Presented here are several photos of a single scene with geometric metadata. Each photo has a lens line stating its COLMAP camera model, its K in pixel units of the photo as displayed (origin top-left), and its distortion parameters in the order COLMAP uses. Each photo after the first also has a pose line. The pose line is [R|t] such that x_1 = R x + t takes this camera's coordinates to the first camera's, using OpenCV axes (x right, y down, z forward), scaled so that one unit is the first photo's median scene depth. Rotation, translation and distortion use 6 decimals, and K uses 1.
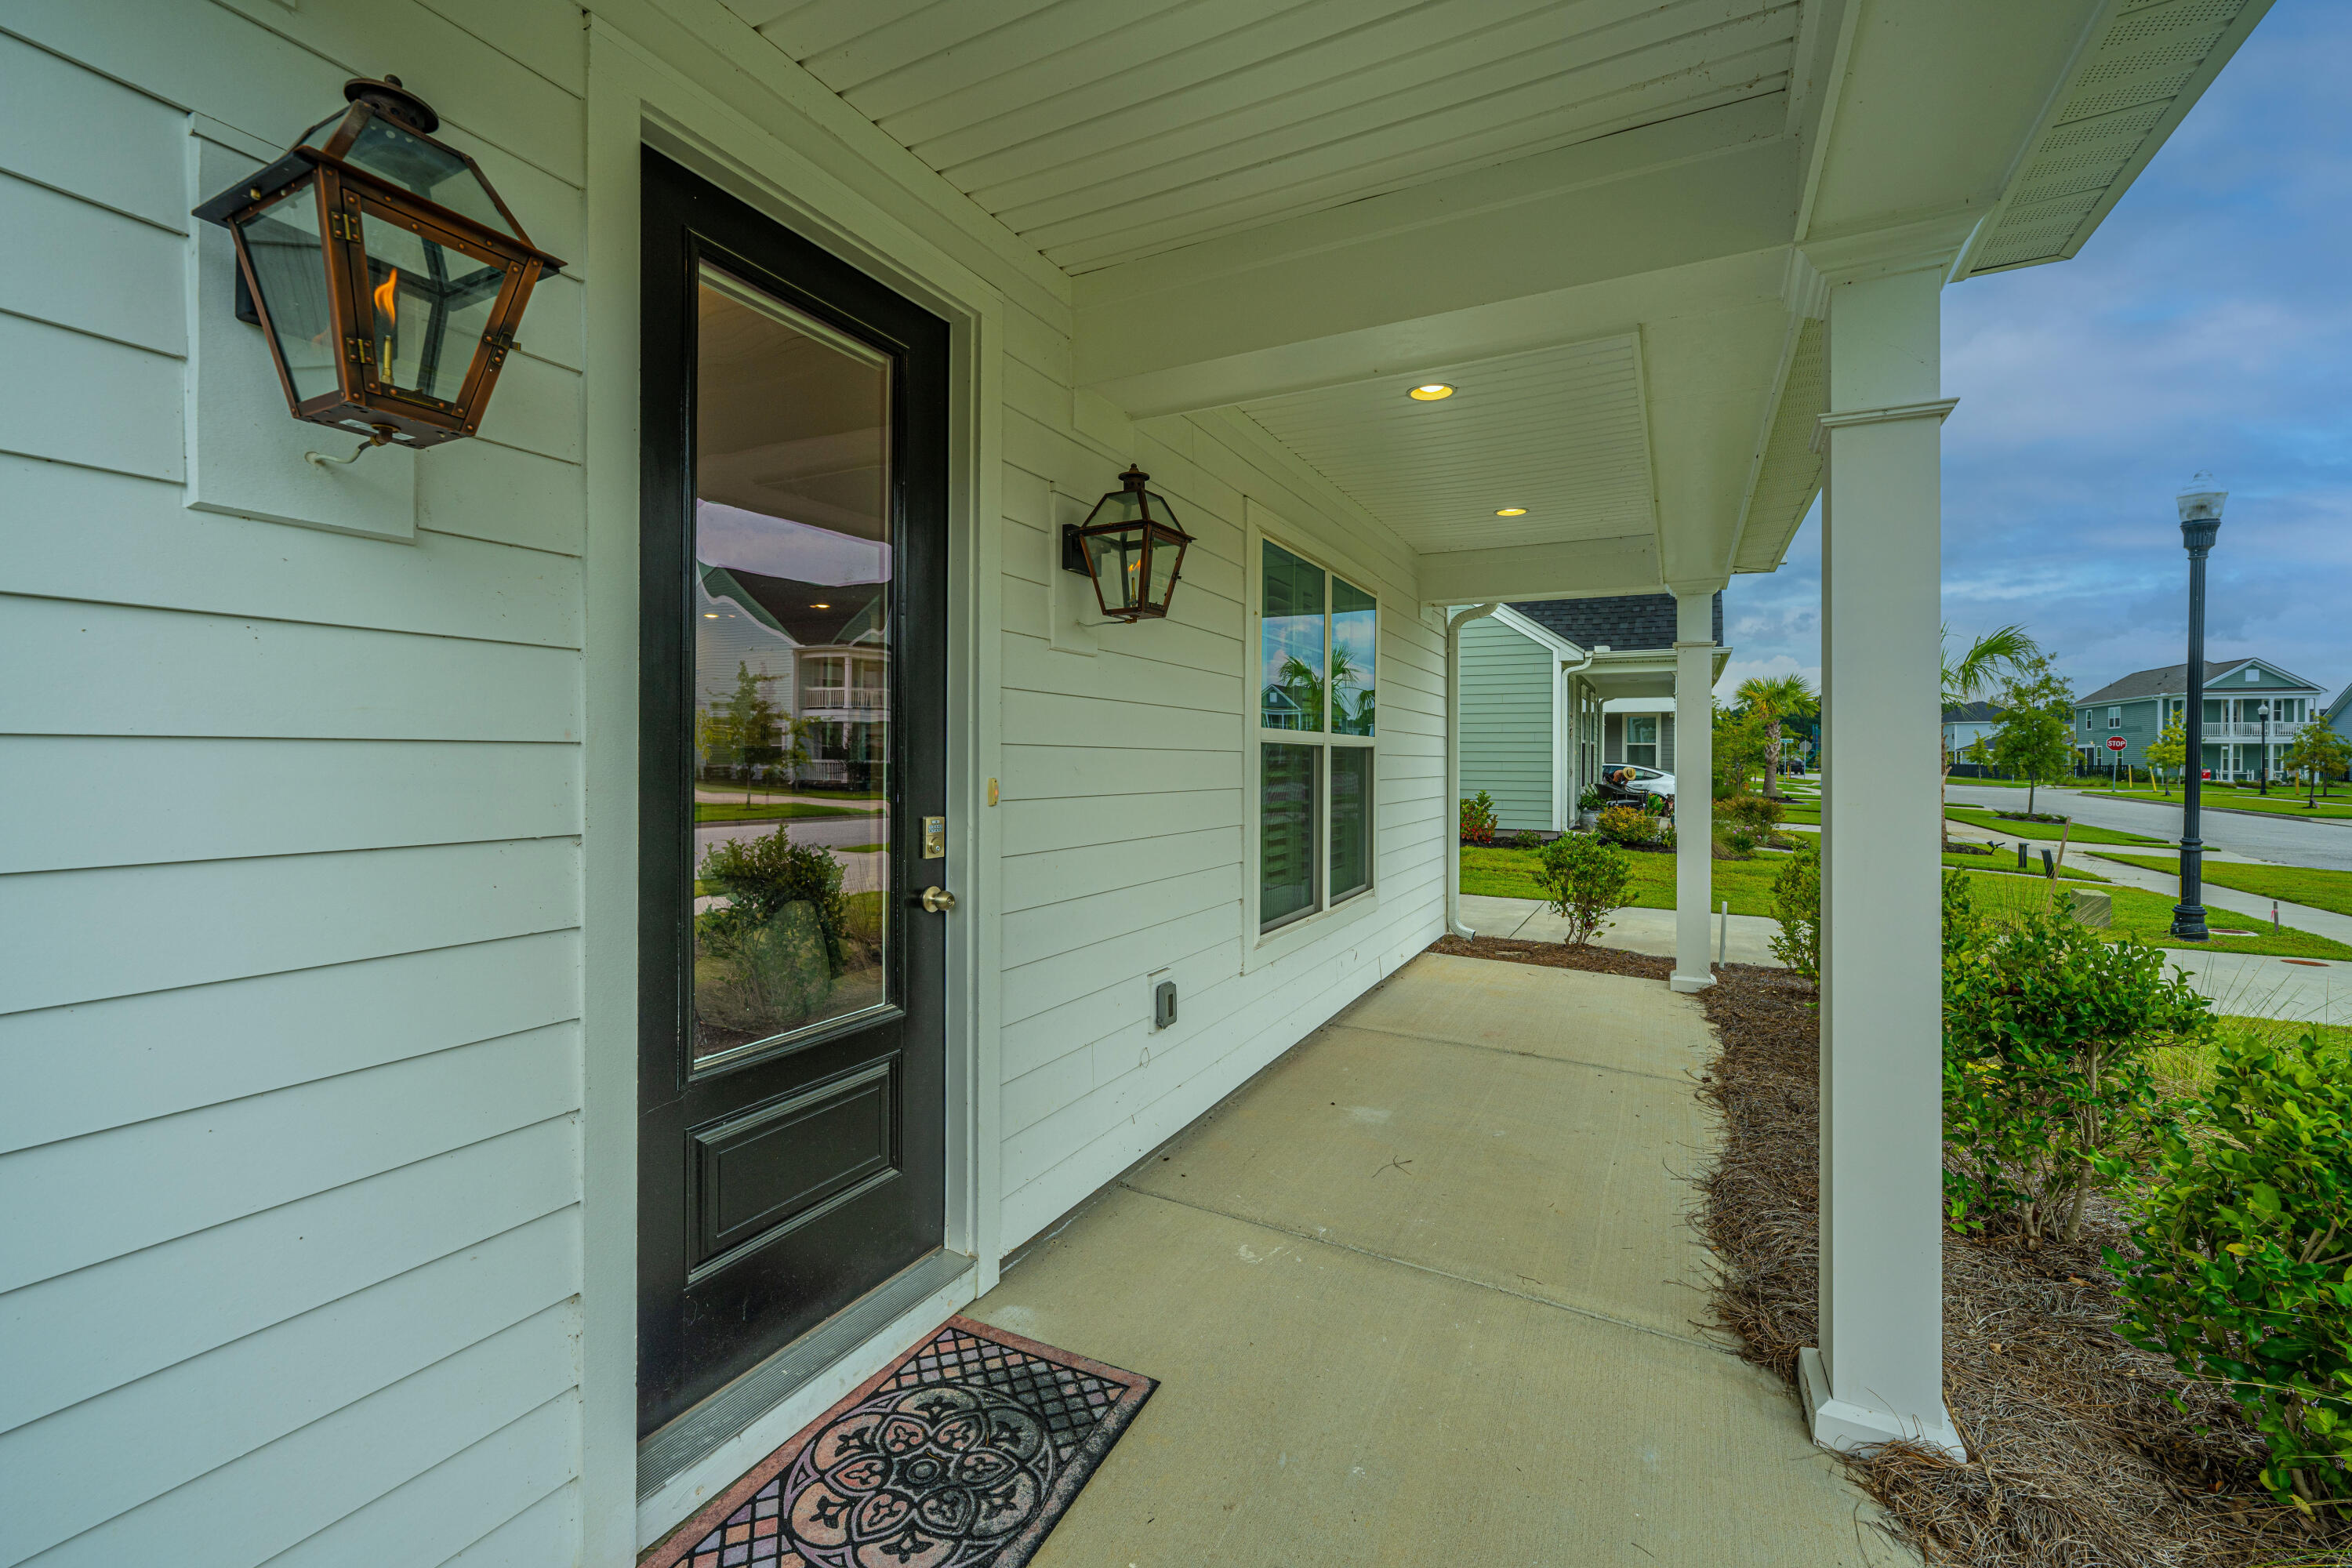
lens RADIAL K [[947.3, 0, 1174.6], [0, 947.3, 763.6], [0, 0, 1]] dist [0.000855, -0.000011]
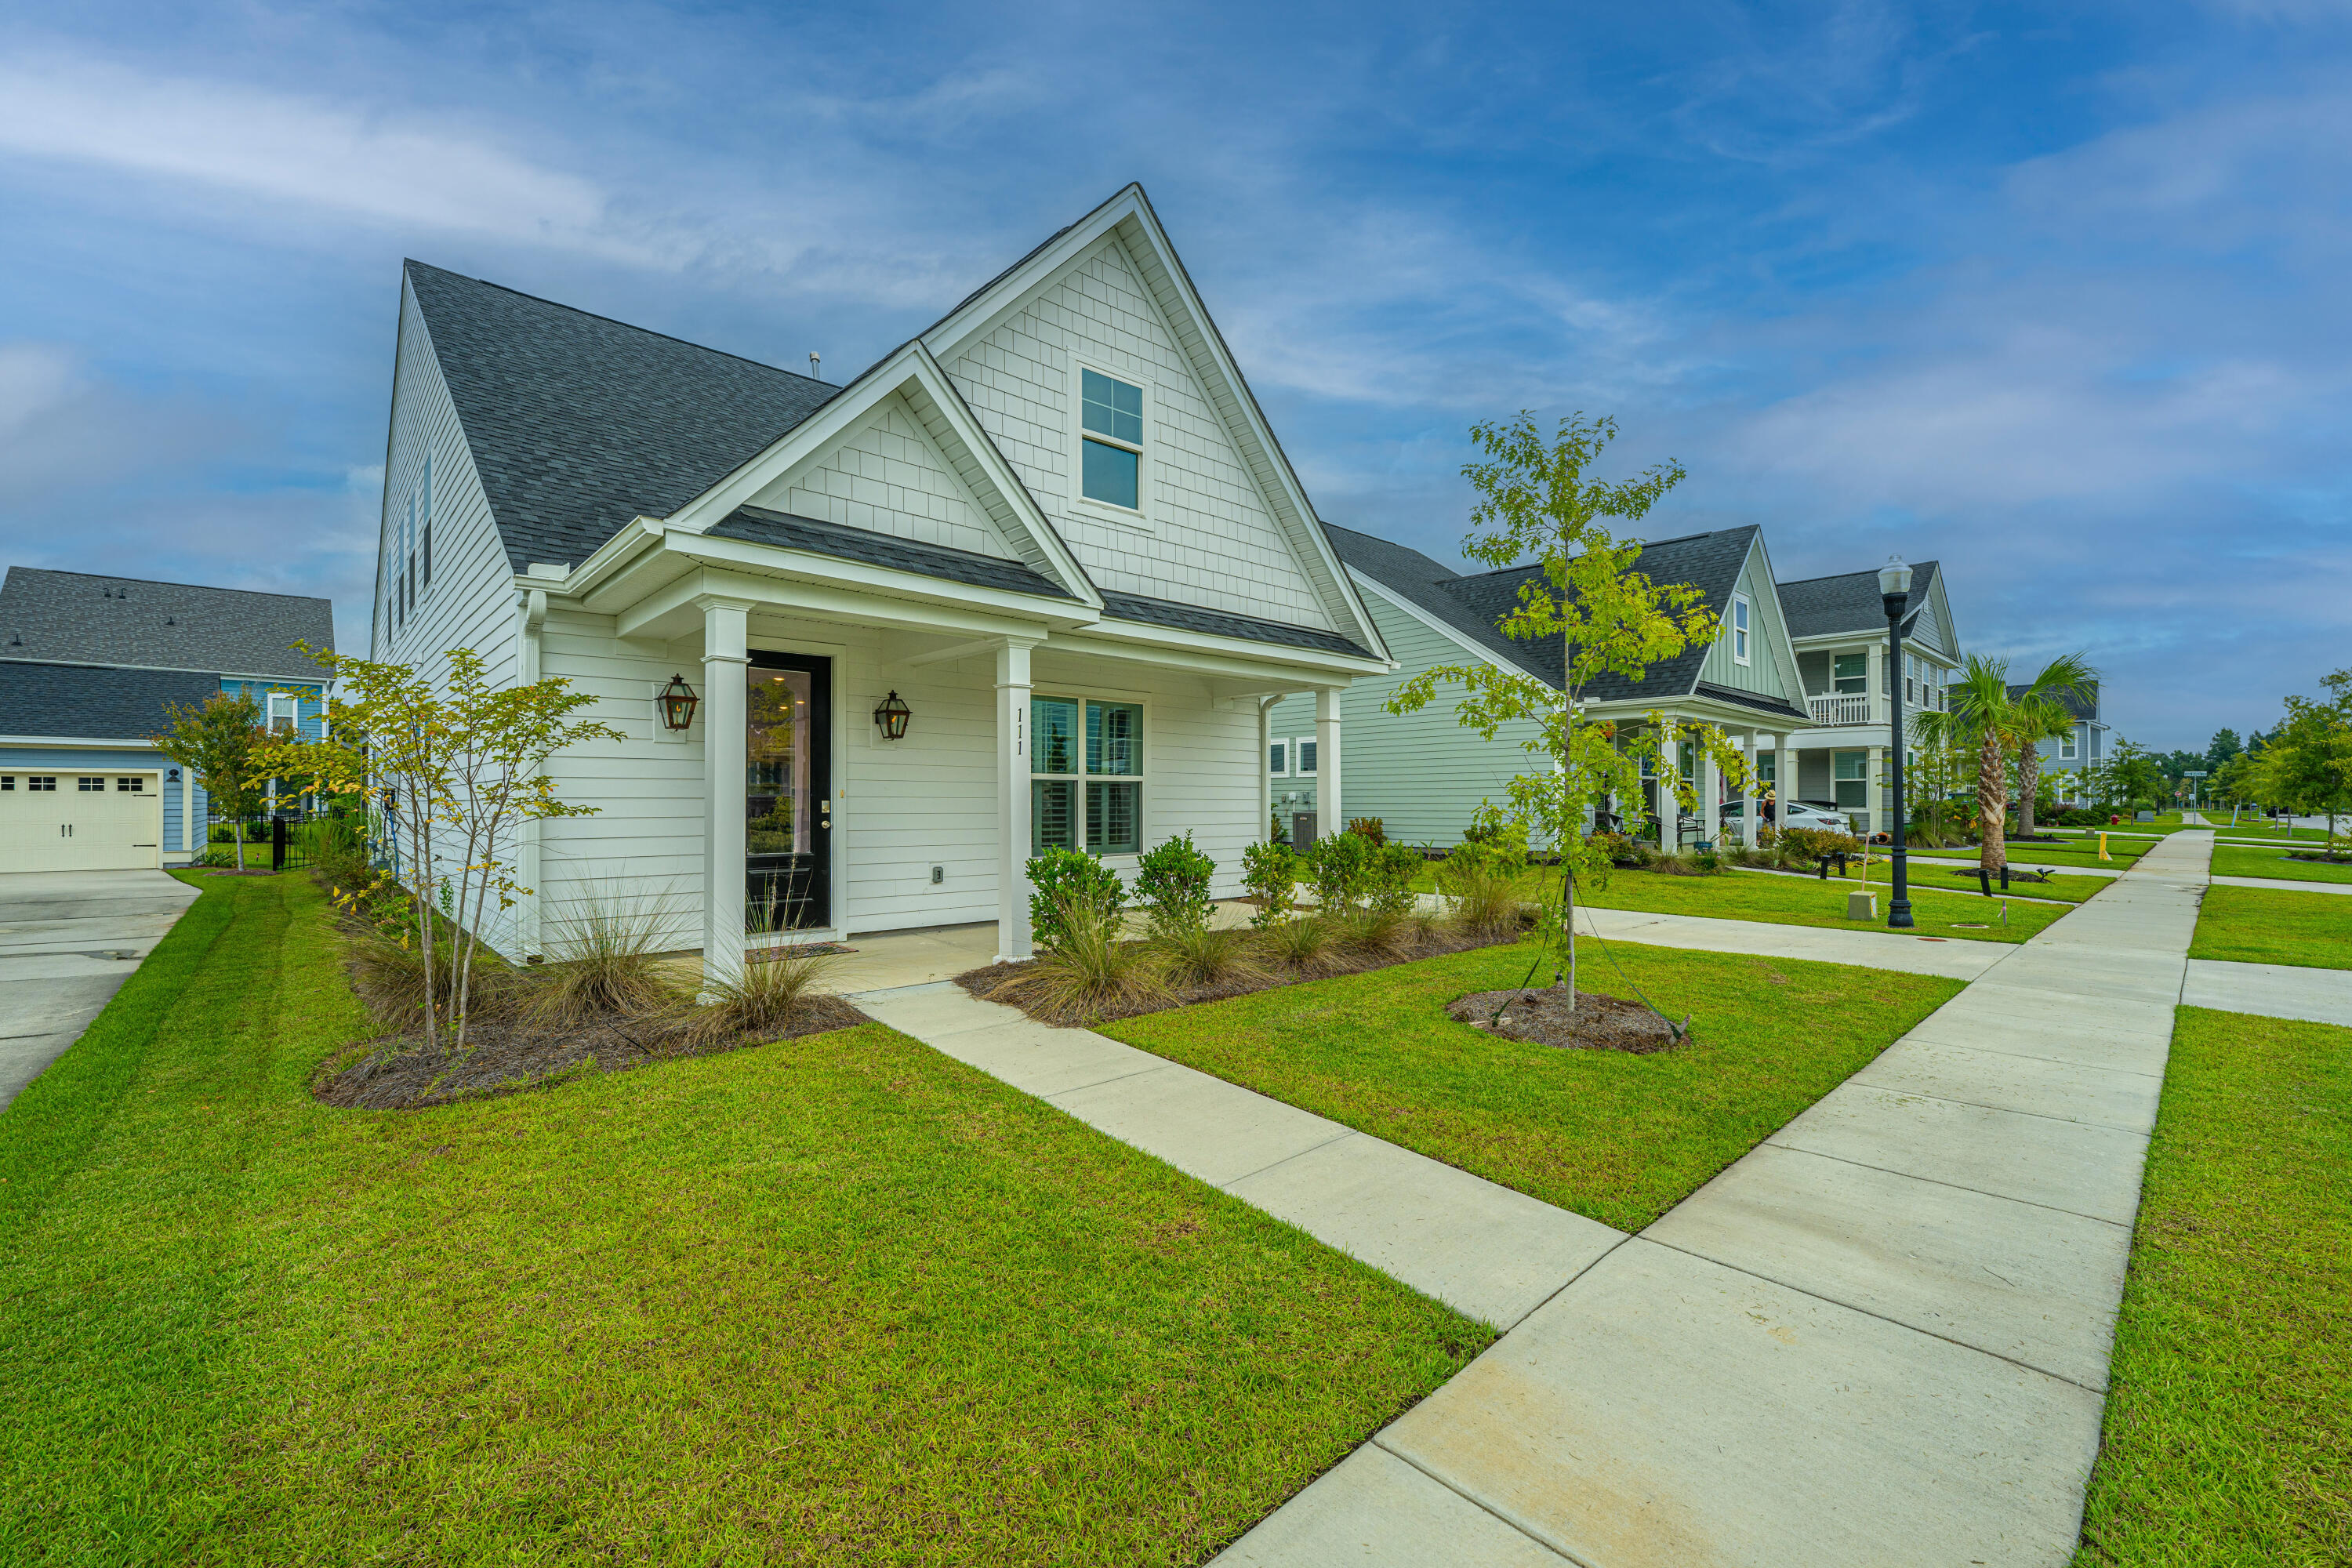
lens RADIAL K [[947.3, 0, 1175.0], [0, 947.3, 793.6], [0, 0, 1]] dist [0.000855, -0.000011]
pose [[0.945979, -0.007812, -0.324133, 1.520528], [0.003111, 0.999882, -0.015020, 0.063266], [0.324212, 0.013200, 0.945892, -1.361778]]
